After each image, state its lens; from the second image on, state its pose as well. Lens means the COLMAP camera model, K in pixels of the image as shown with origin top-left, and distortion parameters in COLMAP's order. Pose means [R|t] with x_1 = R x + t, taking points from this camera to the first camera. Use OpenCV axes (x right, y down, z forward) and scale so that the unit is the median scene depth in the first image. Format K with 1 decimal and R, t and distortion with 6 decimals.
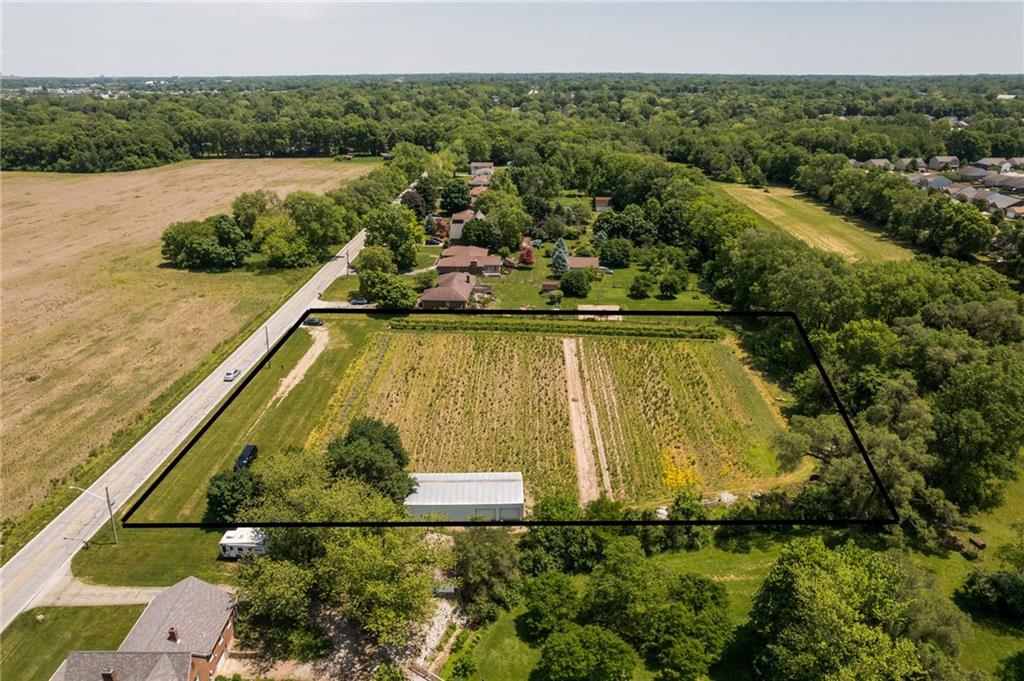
lens RADIAL K [[652.7, 0, 510.2], [0, 652.7, 339.2], [0, 0, 1]] dist [-0.062623, 0.044495]
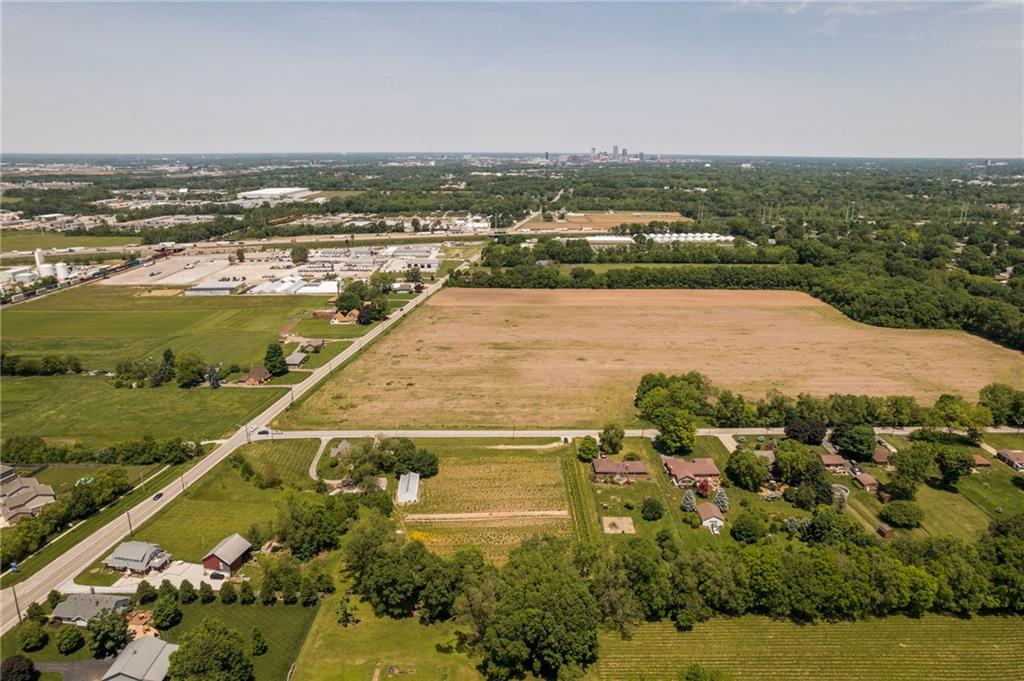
lens RADIAL K [[652.7, 0, 510.5], [0, 652.7, 341.7], [0, 0, 1]] dist [-0.062623, 0.044495]
pose [[0.047335, 0.285680, -0.957155, 1.318054], [-0.383576, 0.889961, 0.246656, -0.633321], [0.922295, 0.355467, 0.151706, 0.401772]]
